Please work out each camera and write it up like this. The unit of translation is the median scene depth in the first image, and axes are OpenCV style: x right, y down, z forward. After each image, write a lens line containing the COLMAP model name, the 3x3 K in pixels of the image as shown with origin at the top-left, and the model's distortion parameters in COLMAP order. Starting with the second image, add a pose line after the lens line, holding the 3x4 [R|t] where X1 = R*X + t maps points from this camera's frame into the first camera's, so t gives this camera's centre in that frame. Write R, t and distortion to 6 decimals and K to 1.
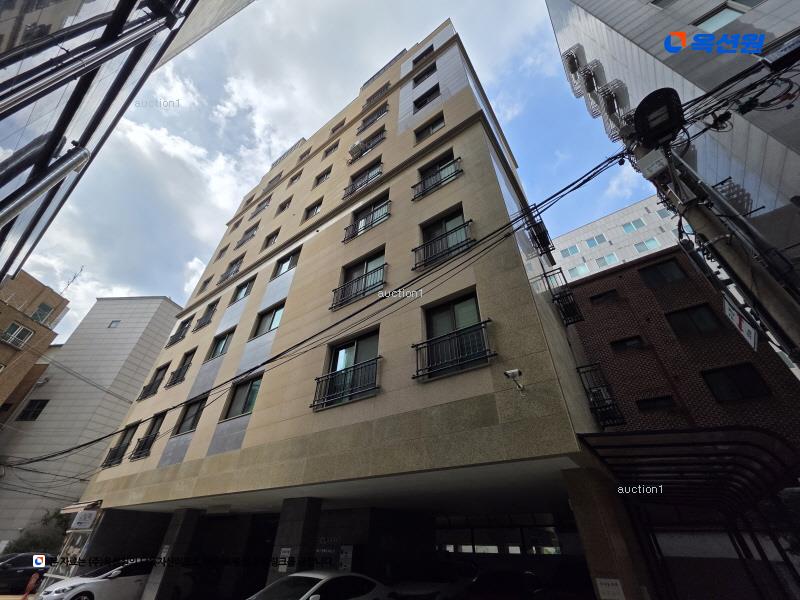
lens RADIAL K [[320.0, 0, 401.6], [0, 320.0, 295.7], [0, 0, 1]] dist [0.007098, -0.001423]
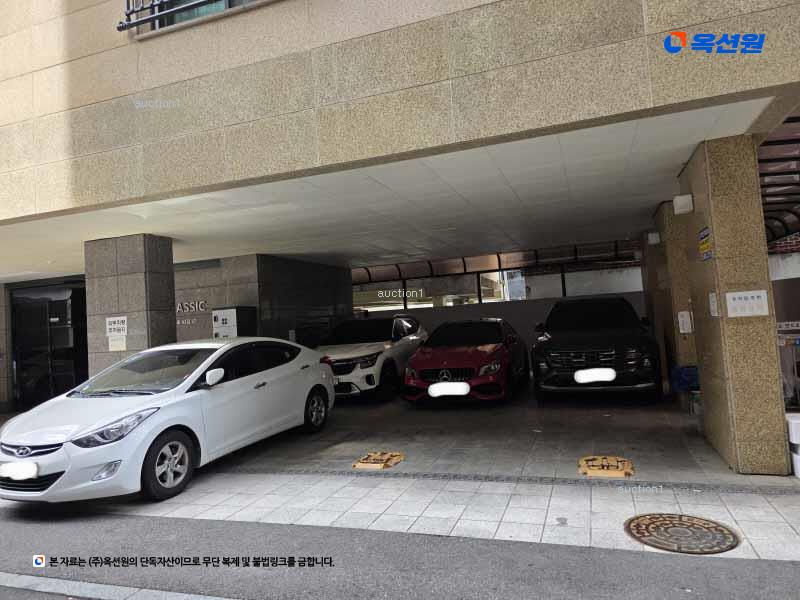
lens RADIAL K [[532.8, 0, 397.4], [0, 532.8, 296.6], [0, 0, 1]] dist [0.036023, -0.034854]
pose [[0.955283, -0.069372, 0.287440, -0.107324], [-0.110370, 0.818180, 0.564269, 0.129327], [-0.274322, -0.570762, 0.773937, 0.129159]]
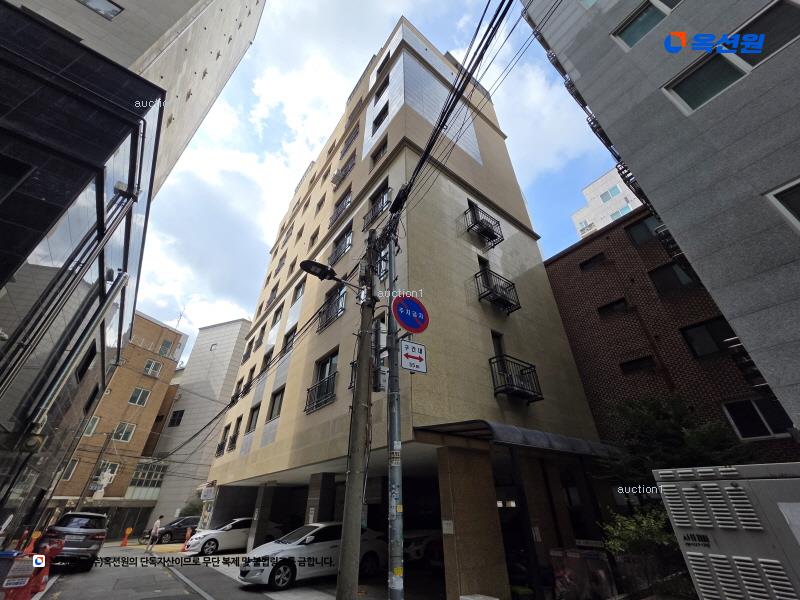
lens RADIAL K [[320.0, 0, 400.8], [0, 320.0, 295.1], [0, 0, 1]] dist [0.007098, -0.001423]
pose [[0.956007, -0.181879, -0.230154, 0.326130], [0.200315, 0.977938, 0.059250, -0.087456], [0.214300, -0.102747, 0.971349, -0.123962]]
